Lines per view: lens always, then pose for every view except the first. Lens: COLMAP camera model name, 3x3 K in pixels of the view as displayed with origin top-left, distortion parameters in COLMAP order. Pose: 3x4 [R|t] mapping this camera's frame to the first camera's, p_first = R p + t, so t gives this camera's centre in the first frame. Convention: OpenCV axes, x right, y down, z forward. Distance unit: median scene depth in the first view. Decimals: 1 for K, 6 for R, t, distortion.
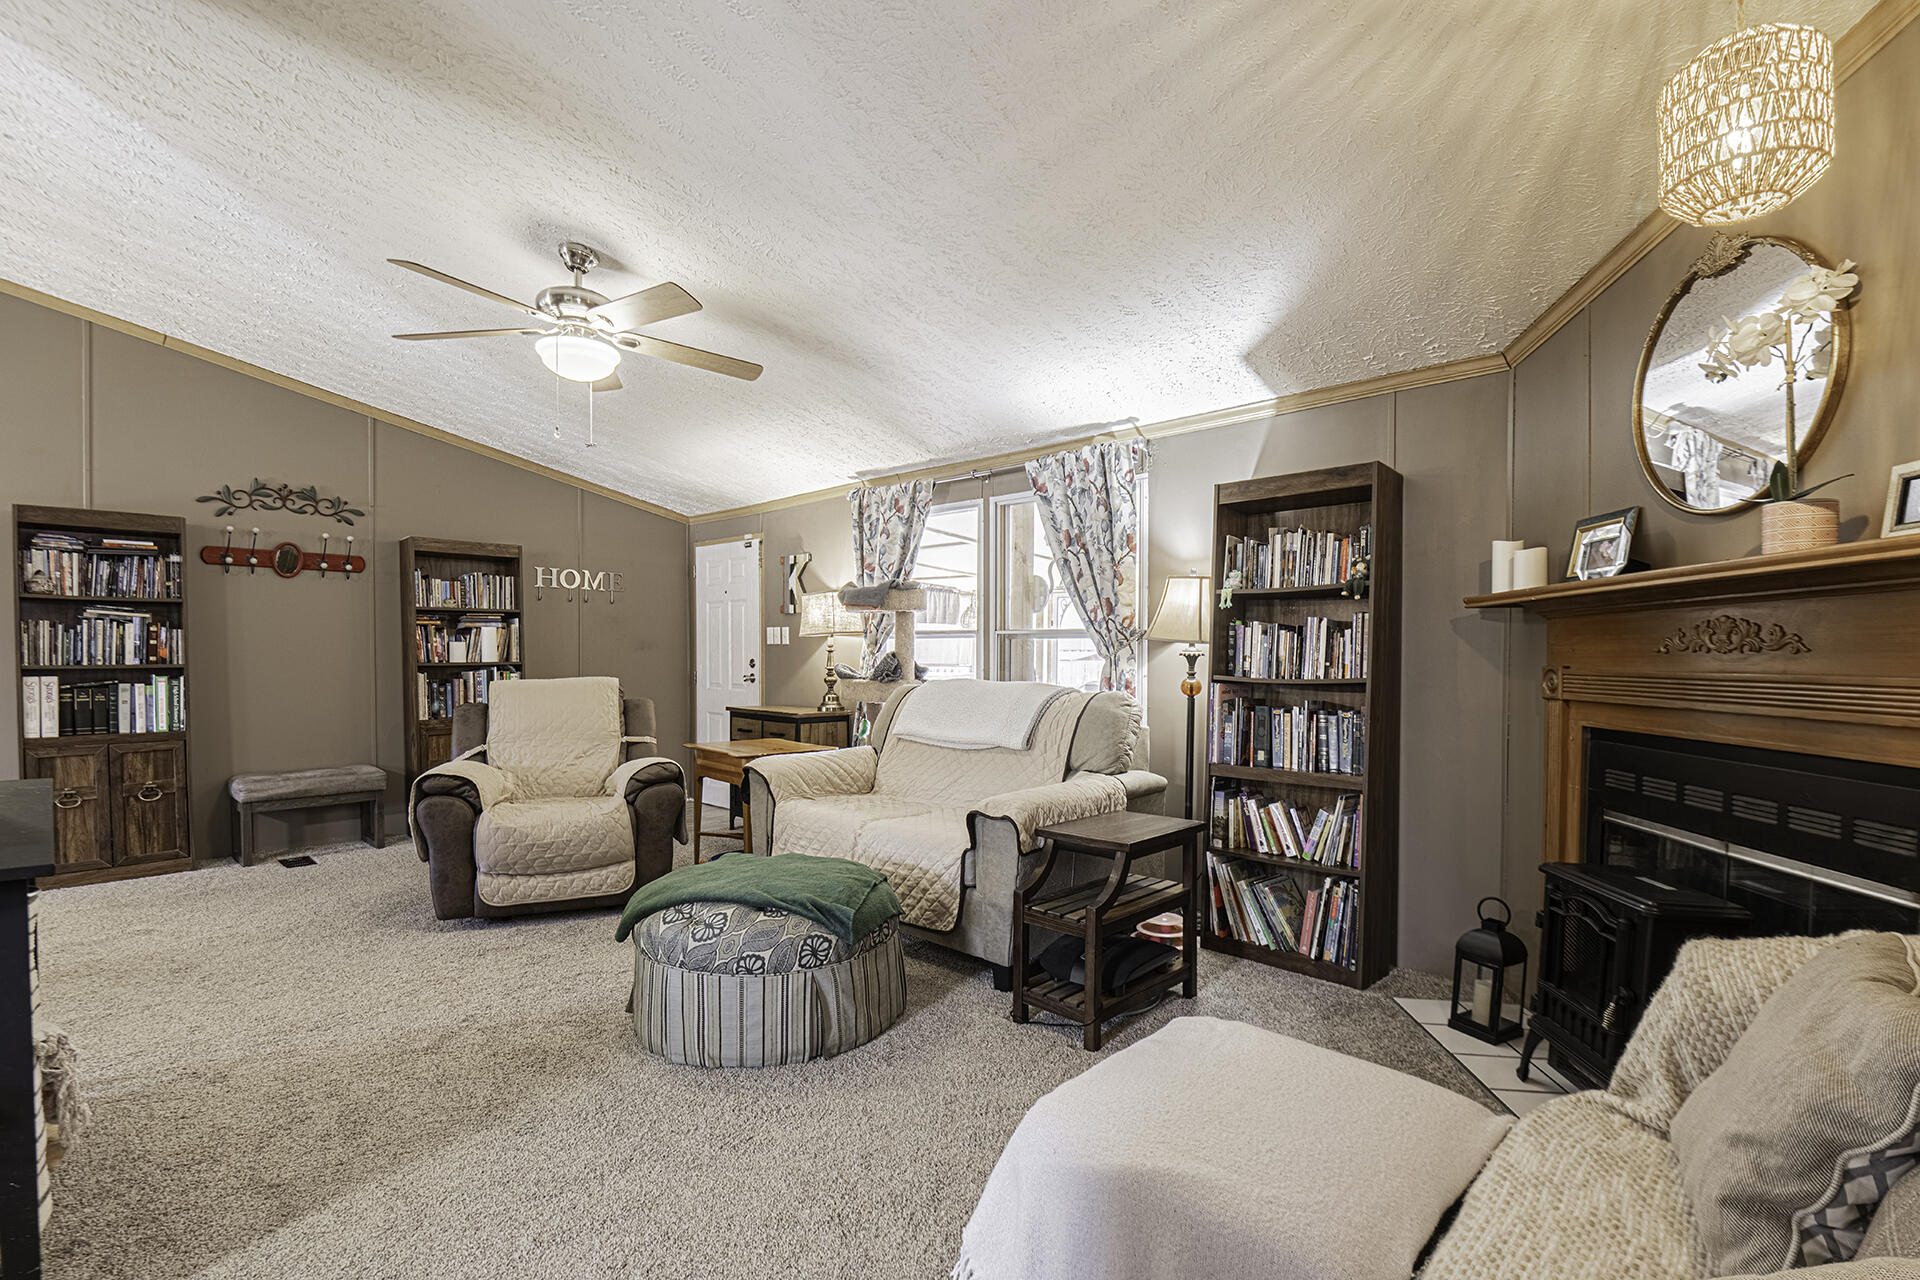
lens RADIAL K [[881.2, 0, 989.2], [0, 881.2, 670.0], [0, 0, 1]] dist [-0.000816, -0.015001]
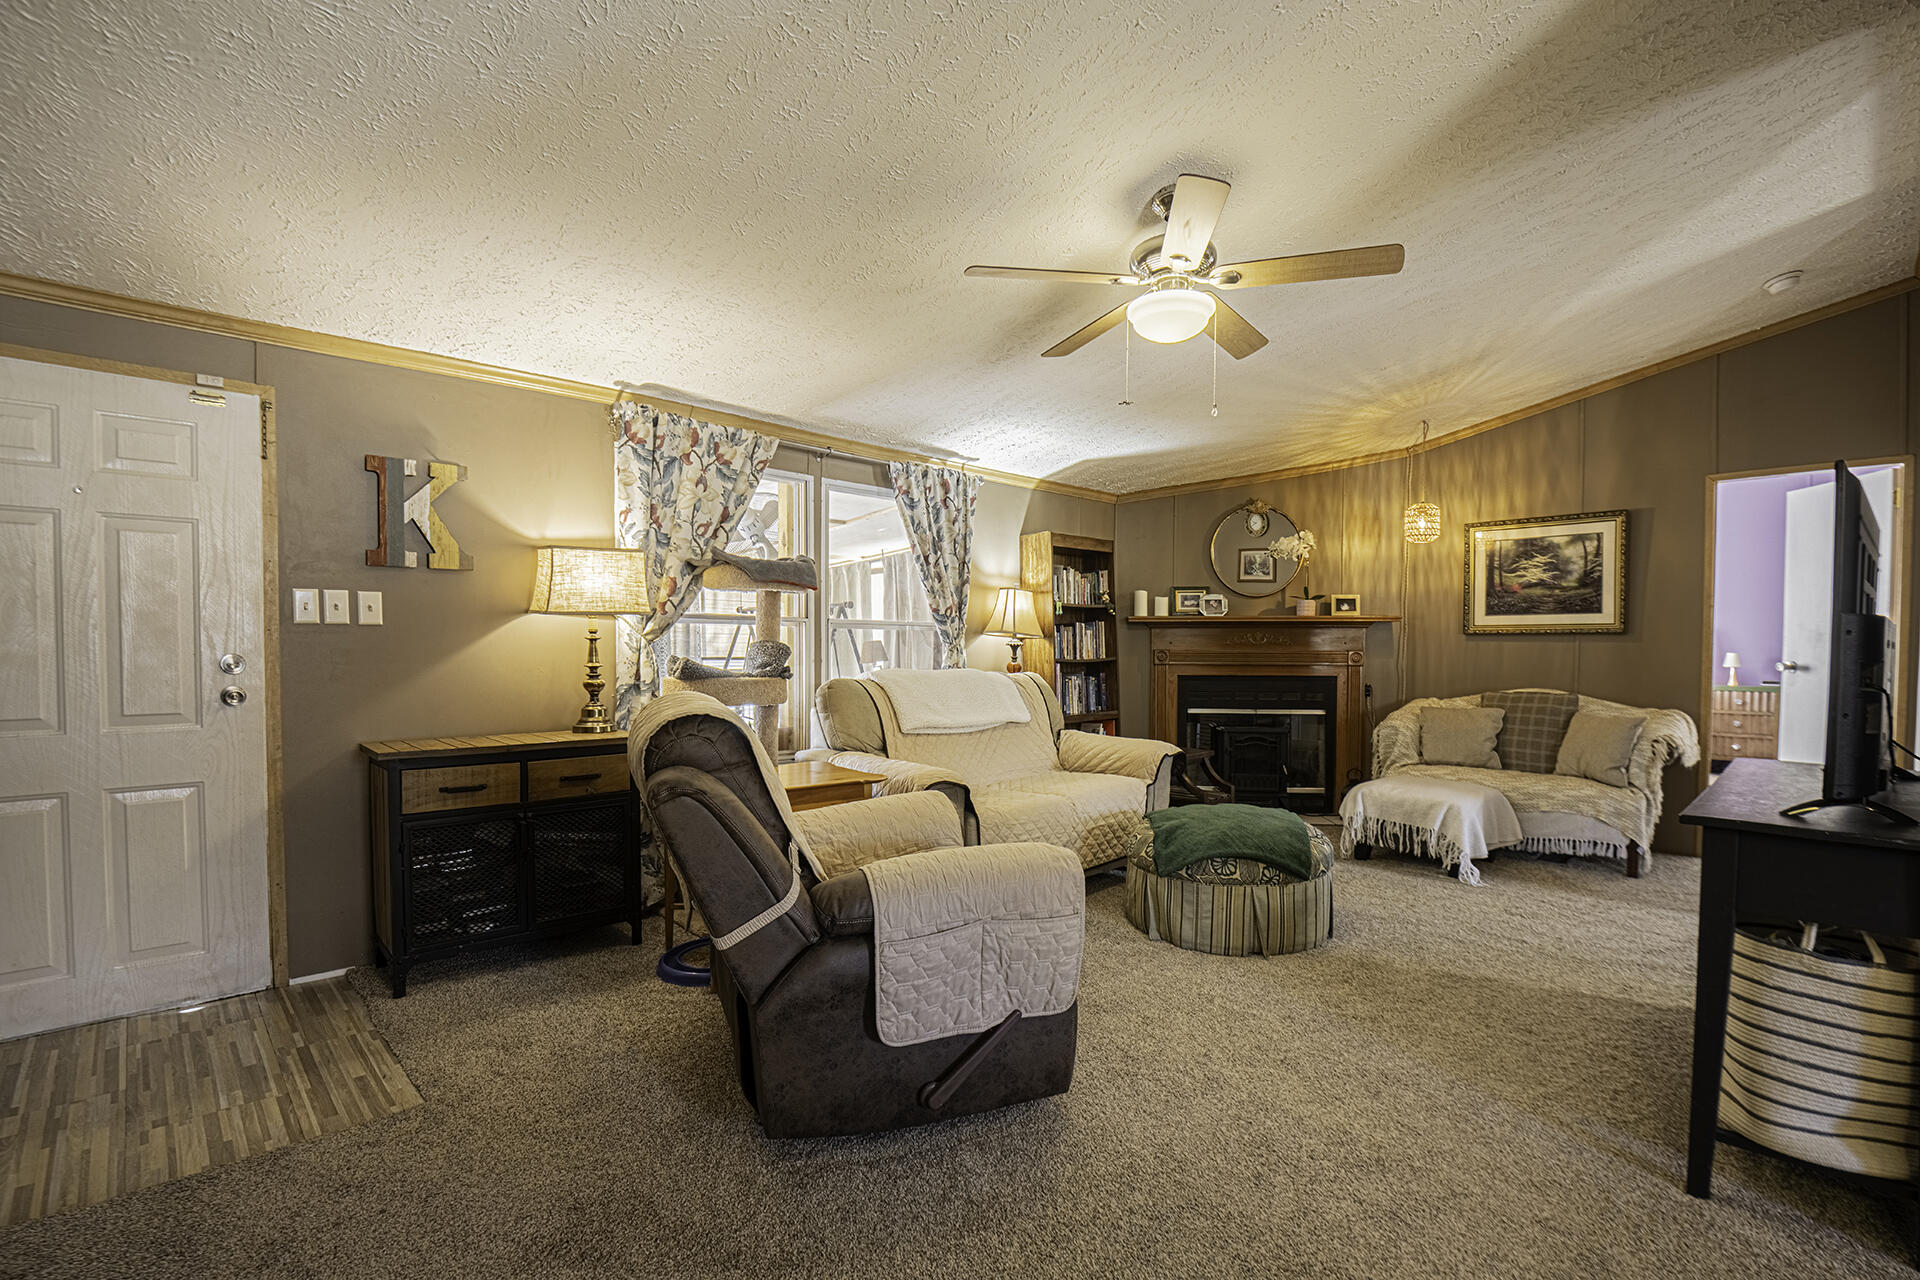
lens RADIAL K [[881.2, 0, 989.2], [0, 881.2, 670.0], [0, 0, 1]] dist [-0.000816, -0.015001]
pose [[0.037341, -0.030999, 0.998822, -1.124832], [0.012616, 0.999454, 0.030547, -0.019467], [-0.999223, 0.011461, 0.037712, 0.936196]]
